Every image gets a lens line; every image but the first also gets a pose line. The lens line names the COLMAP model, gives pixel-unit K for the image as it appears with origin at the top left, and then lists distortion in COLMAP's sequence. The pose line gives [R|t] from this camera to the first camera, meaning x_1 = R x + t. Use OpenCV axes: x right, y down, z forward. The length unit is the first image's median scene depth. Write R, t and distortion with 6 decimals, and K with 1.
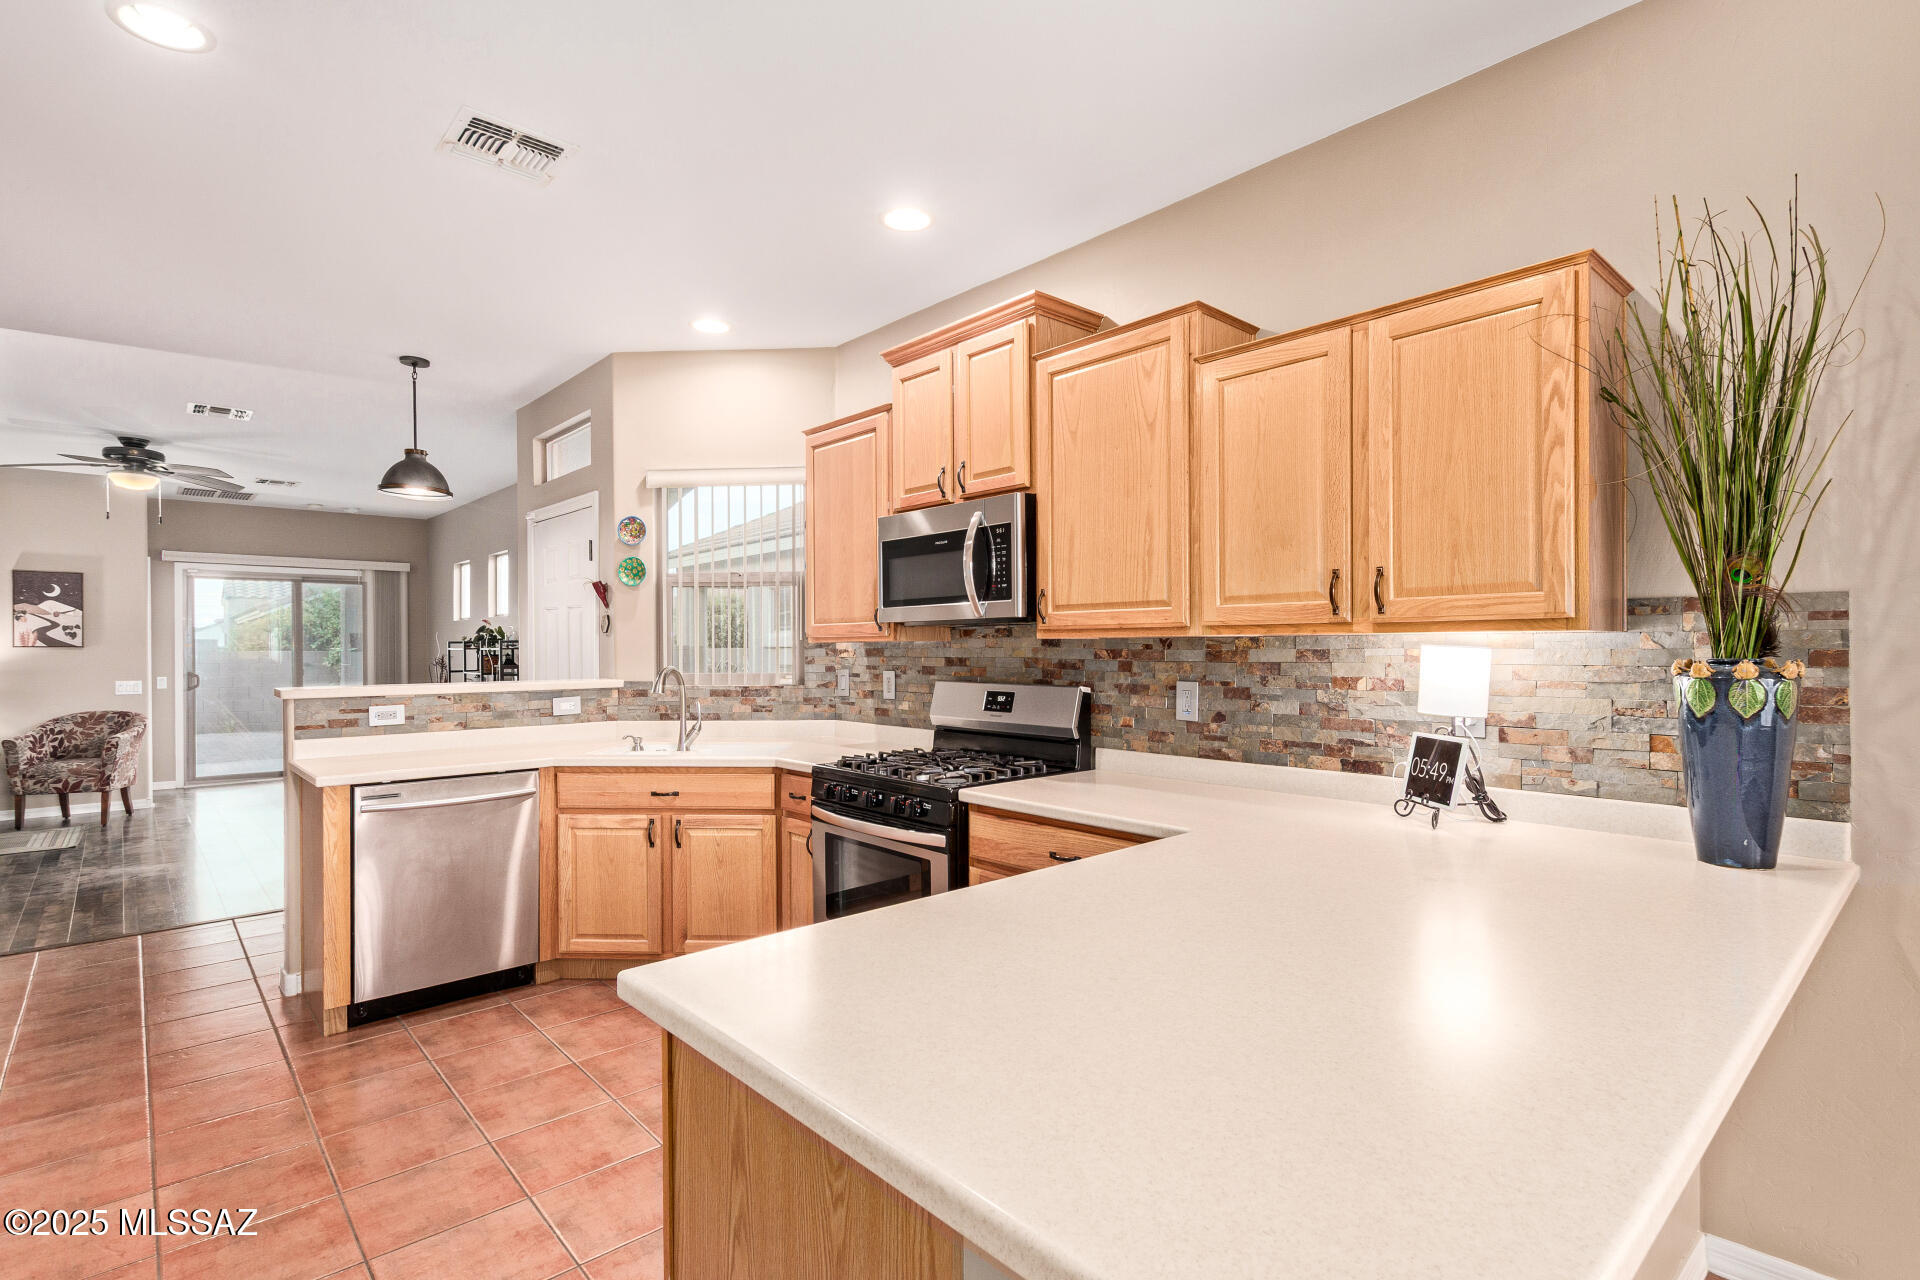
lens RADIAL K [[880.1, 0, 949.6], [0, 880.1, 657.8], [0, 0, 1]] dist [0.007931, -0.003651]
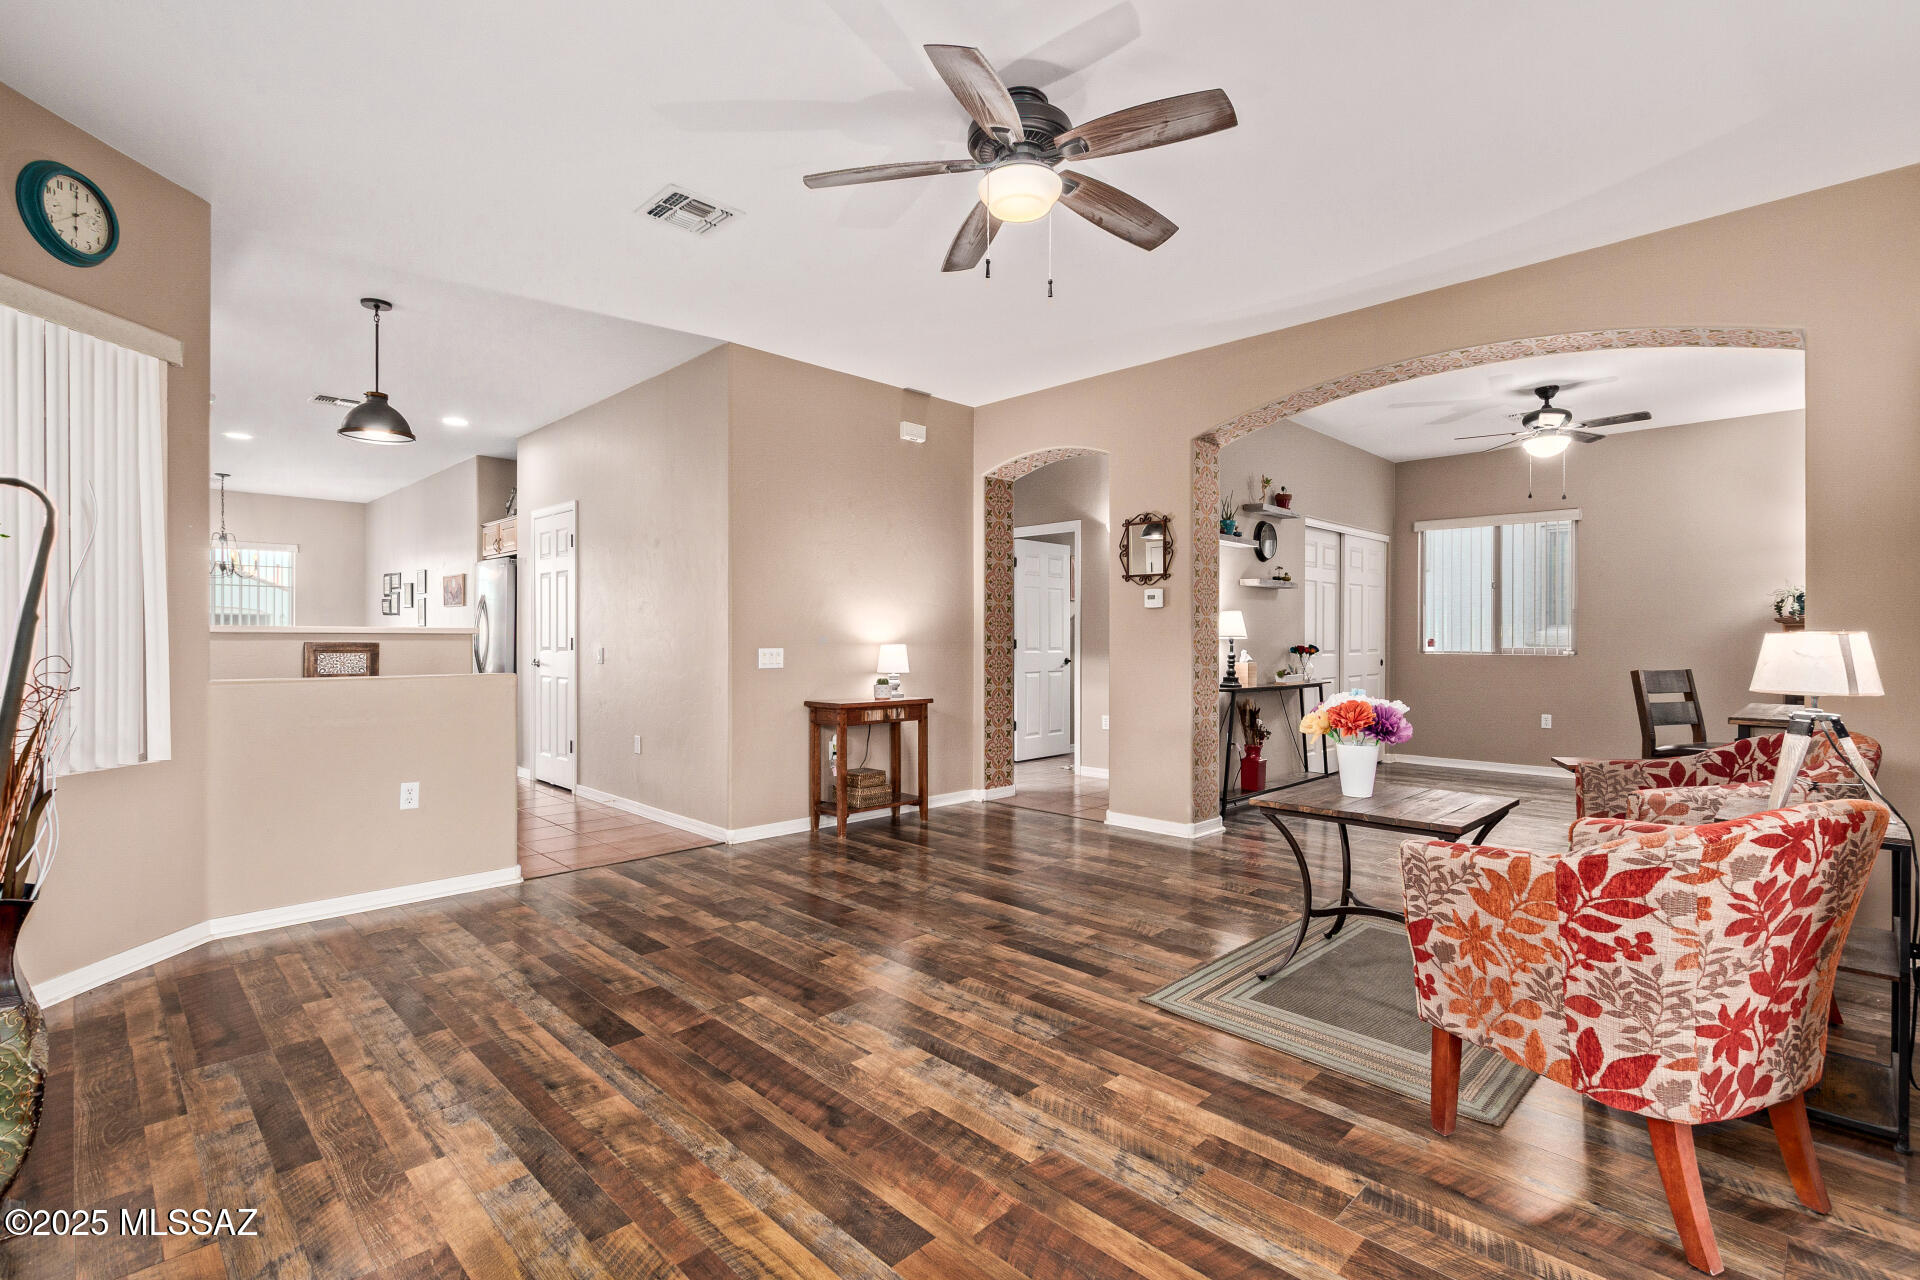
lens RADIAL K [[880.1, 0, 963.5], [0, 880.1, 639.9], [0, 0, 1]] dist [0.007931, -0.003651]
pose [[-0.999403, 0.001820, -0.034499, -1.318821], [0.001346, 0.999905, 0.013753, 0.028711], [0.034521, 0.013698, -0.999310, 2.181344]]
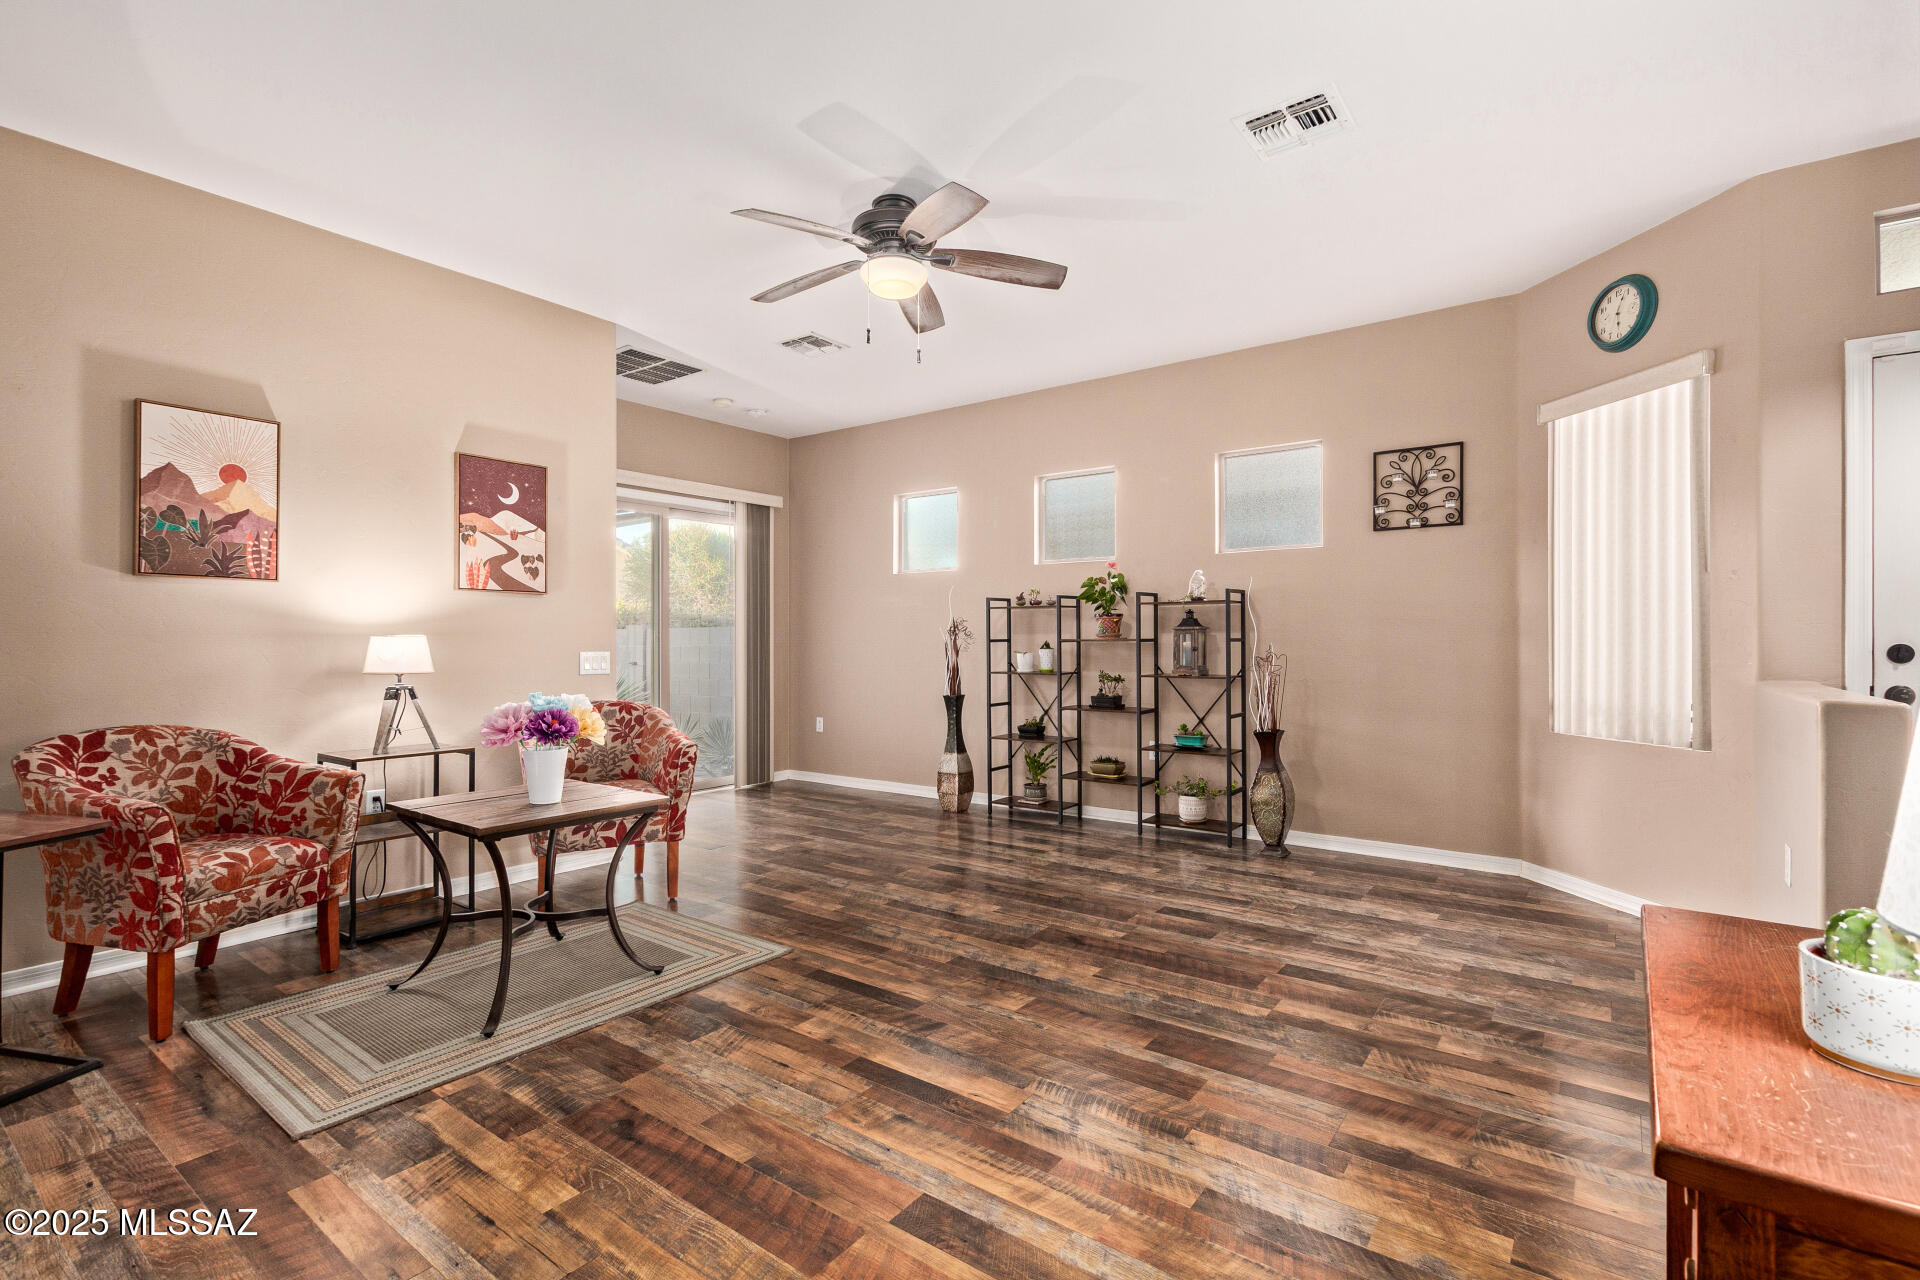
lens RADIAL K [[880.1, 0, 969.6], [0, 880.1, 637.2], [0, 0, 1]] dist [0.007931, -0.003651]
pose [[0.981870, -0.000142, 0.189554, -1.474474], [0.002991, 0.999887, -0.014745, 0.048263], [-0.189530, 0.015044, 0.981760, 0.672476]]
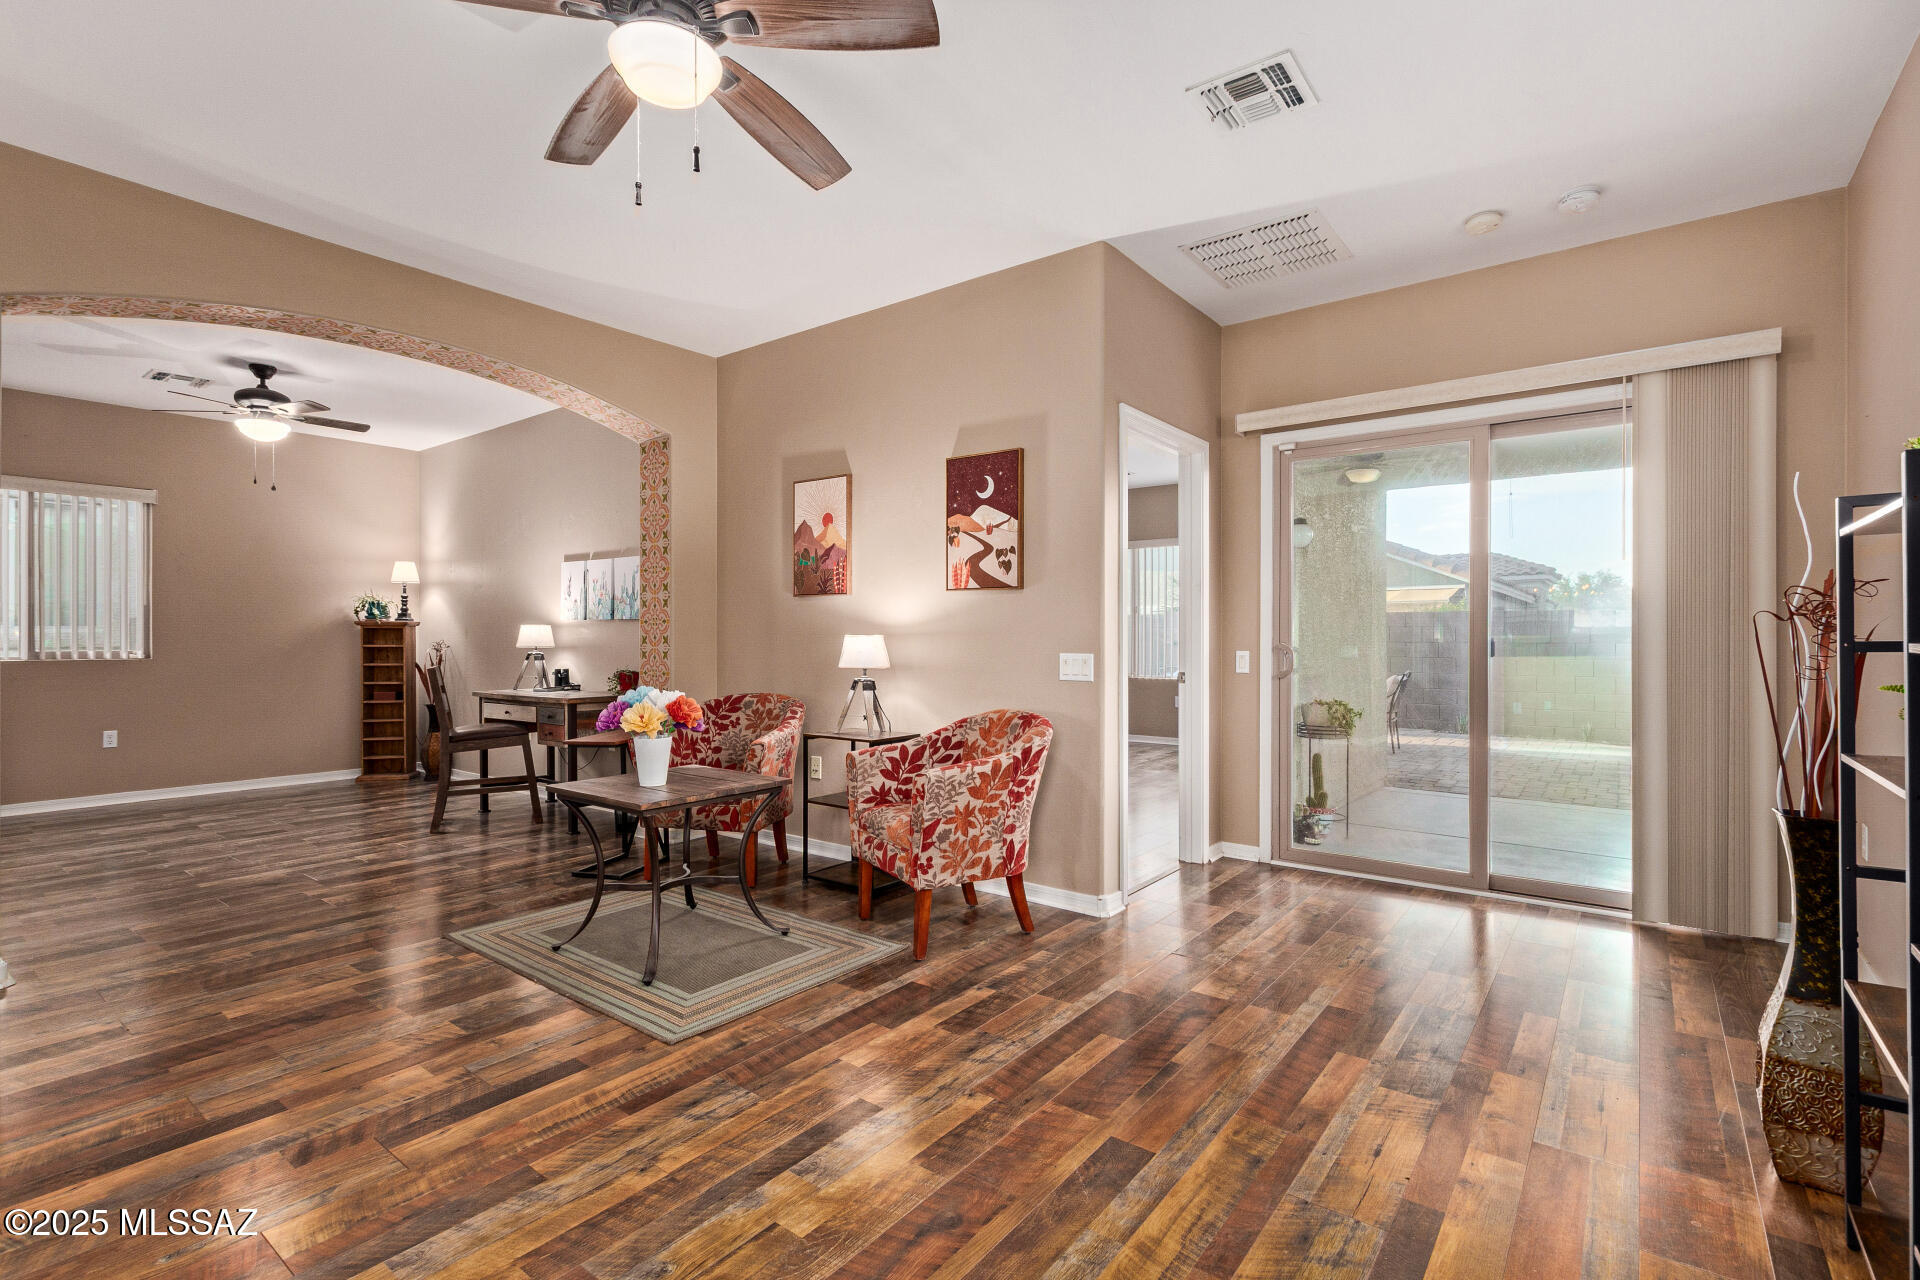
lens RADIAL K [[880.1, 0, 970.5], [0, 880.1, 643.5], [0, 0, 1]] dist [0.007931, -0.003651]
pose [[0.172534, 0.007520, -0.984975, -0.835723], [-0.011212, 0.999921, 0.005670, 0.034241], [0.984940, 0.010065, 0.172604, 1.593447]]
